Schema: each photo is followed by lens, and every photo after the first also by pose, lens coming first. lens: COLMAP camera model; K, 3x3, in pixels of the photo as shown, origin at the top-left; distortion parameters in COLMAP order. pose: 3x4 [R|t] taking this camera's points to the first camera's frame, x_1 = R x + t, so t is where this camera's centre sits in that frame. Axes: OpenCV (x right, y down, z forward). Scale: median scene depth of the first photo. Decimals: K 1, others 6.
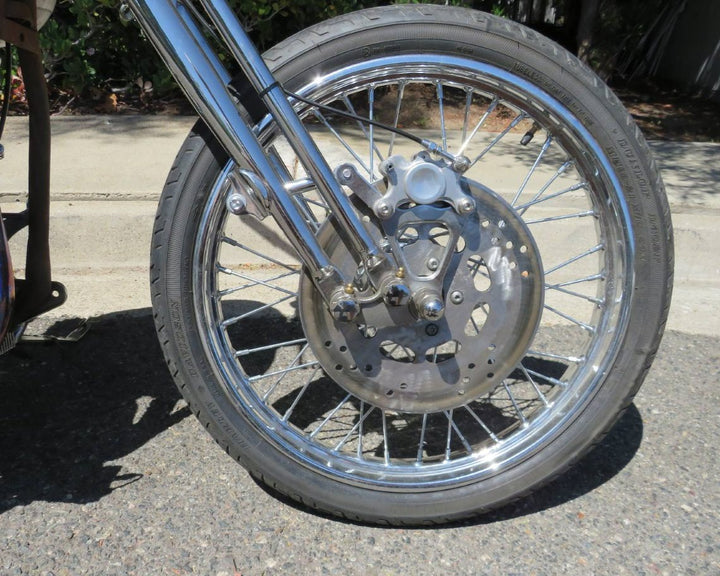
lens RADIAL K [[542.0, 0, 337.2], [0, 542.0, 289.9], [0, 0, 1]] dist [-0.019509, 0.009660]
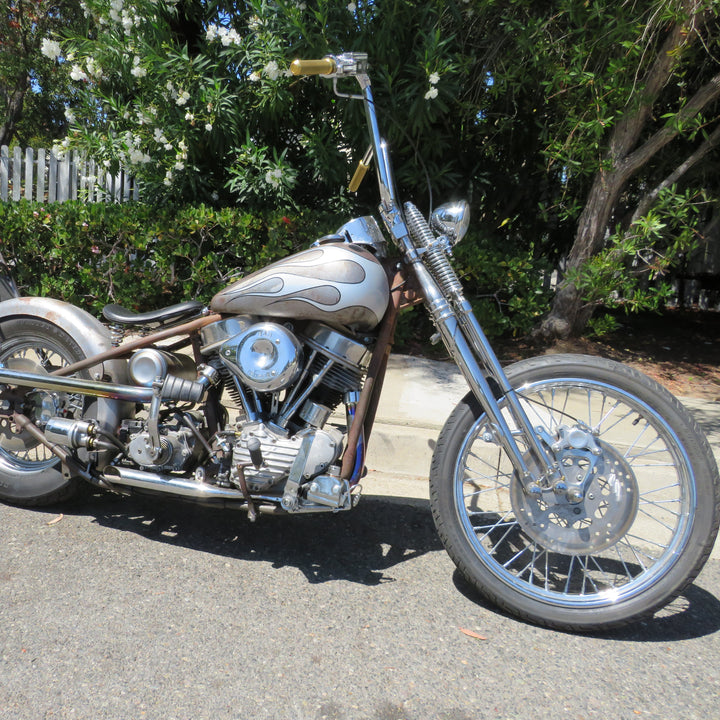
lens RADIAL K [[685.0, 0, 285.2], [0, 685.0, 360.8], [0, 0, 1]] dist [-0.005597, 0.000000]
pose [[0.960214, 0.096369, -0.262112, -0.253100], [-0.157338, 0.962118, -0.222651, 0.272404], [0.230726, 0.255033, 0.939001, -1.773099]]
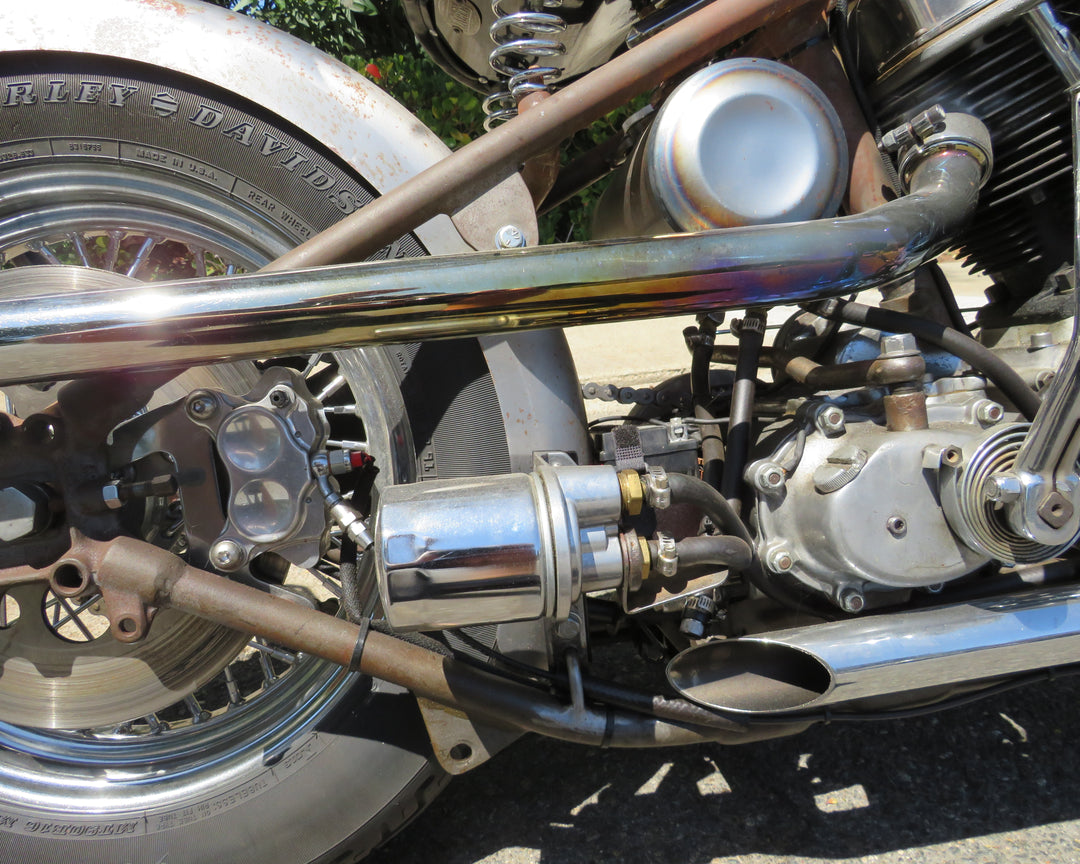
lens RADIAL K [[813.0, 0, 535.5], [0, 813.0, 425.2], [0, 0, 1]] dist [-0.019509, 0.009660]
pose [[0.984722, -0.137688, 0.106609, -1.948312], [0.153924, 0.974522, -0.163140, 0.071149], [-0.081430, 0.177058, 0.980826, 0.245759]]
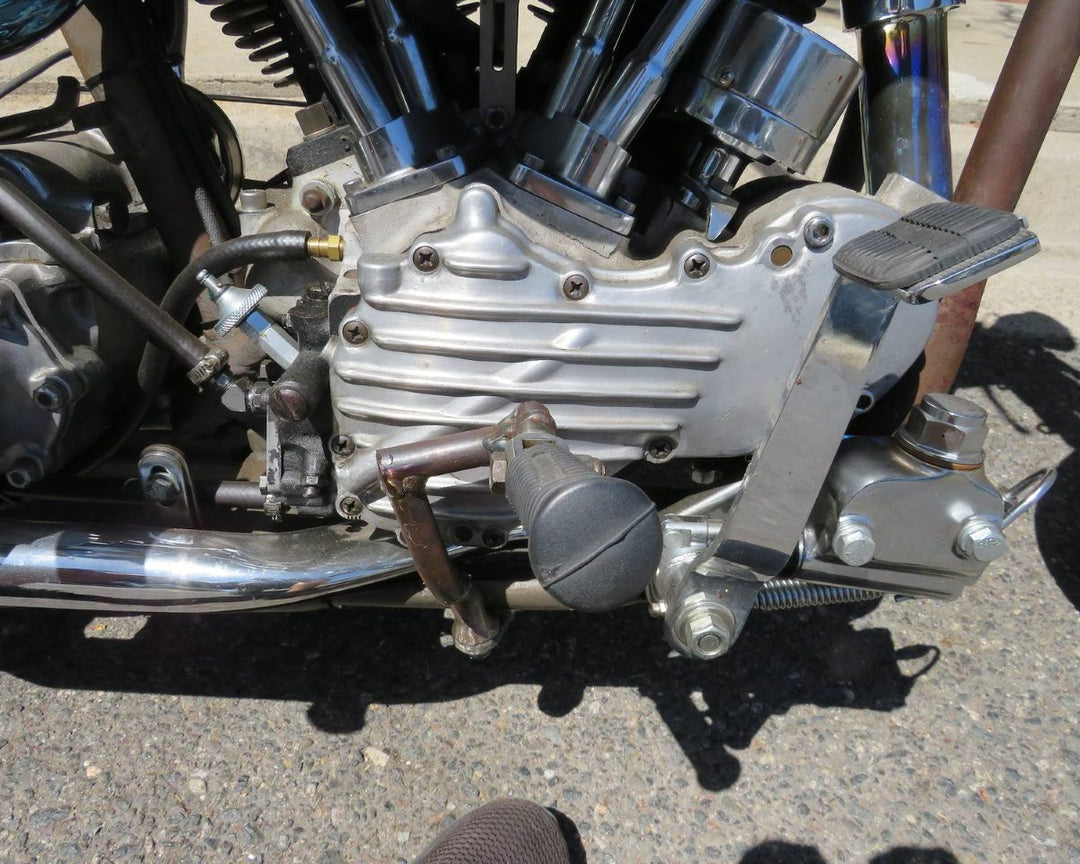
lens RADIAL K [[813.0, 0, 546.1], [0, 813.0, 430.6], [0, 0, 1]] dist [-0.019509, 0.009660]
pose [[0.998936, 0.020540, 0.041296, -1.031392], [-0.029358, 0.973719, 0.225853, -0.055240], [-0.035572, -0.226825, 0.973286, 0.343725]]
